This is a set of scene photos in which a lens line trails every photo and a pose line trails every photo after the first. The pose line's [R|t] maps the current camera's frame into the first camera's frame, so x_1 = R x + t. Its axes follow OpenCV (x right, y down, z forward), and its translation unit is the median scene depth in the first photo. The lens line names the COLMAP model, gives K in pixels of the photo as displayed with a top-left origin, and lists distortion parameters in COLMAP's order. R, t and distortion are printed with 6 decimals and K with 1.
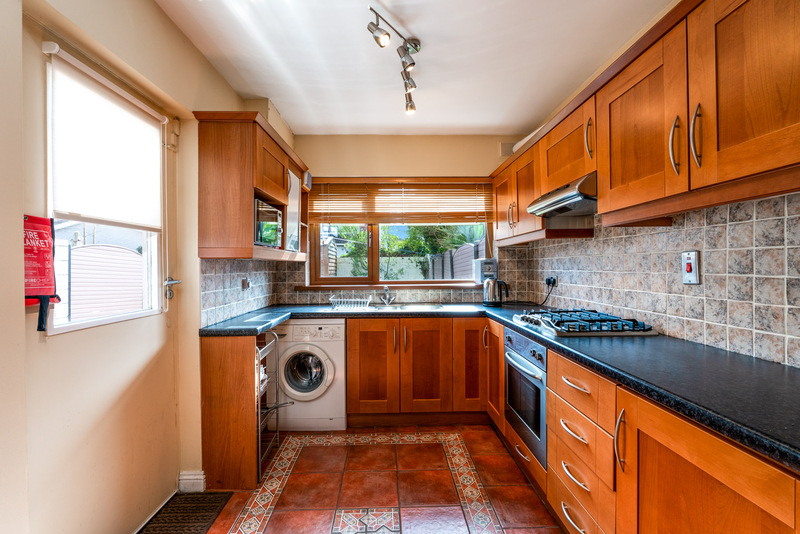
lens RADIAL K [[350.3, 0, 399.1], [0, 350.3, 267.2], [0, 0, 1]] dist [-0.002216, 0.000027]
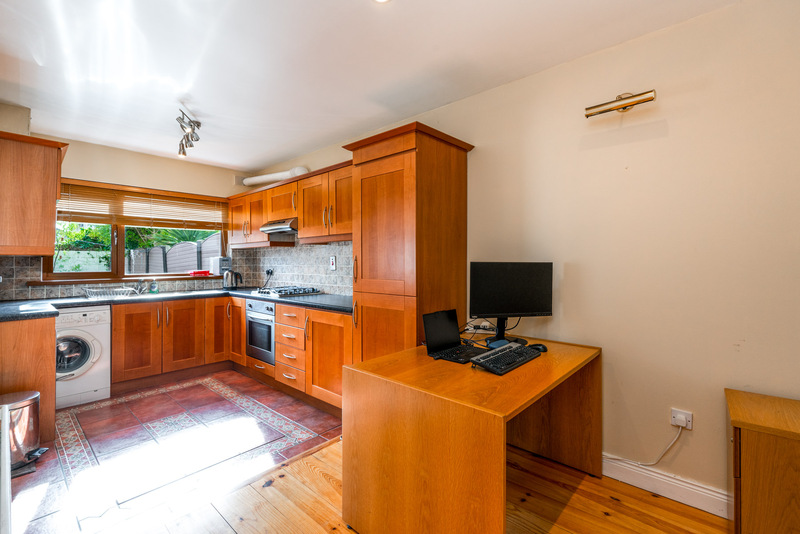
lens RADIAL K [[364.6, 0, 399.8], [0, 364.6, 261.3], [0, 0, 1]] dist [-0.022974, 0.000112]
pose [[0.689861, 0.006444, 0.723913, -0.429065], [-0.000878, 0.999967, -0.008065, 0.005094], [-0.723941, 0.004928, 0.689844, -0.688664]]
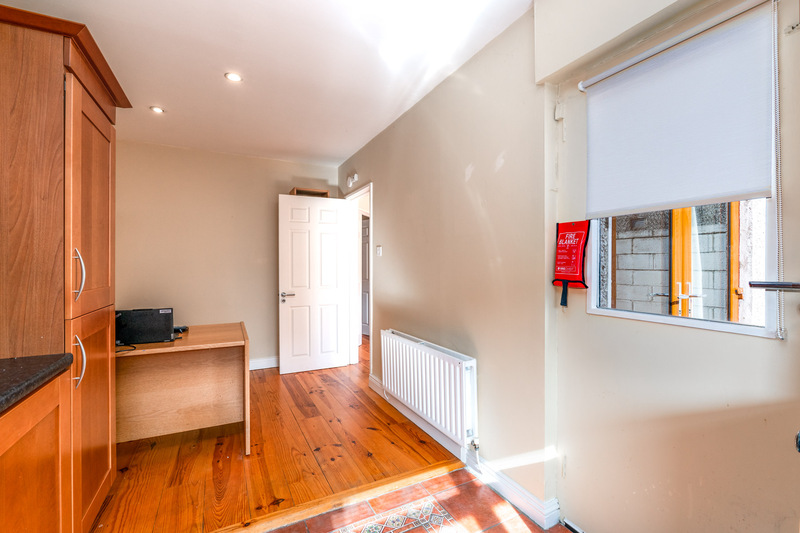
lens RADIAL K [[350.3, 0, 399.1], [0, 350.3, 266.7], [0, 0, 1]] dist [-0.002216, 0.000027]
pose [[-0.898987, 0.010530, -0.437849, 0.069883], [0.010060, 0.999944, 0.003394, 0.008893], [0.437860, -0.001354, -0.899042, 0.944960]]
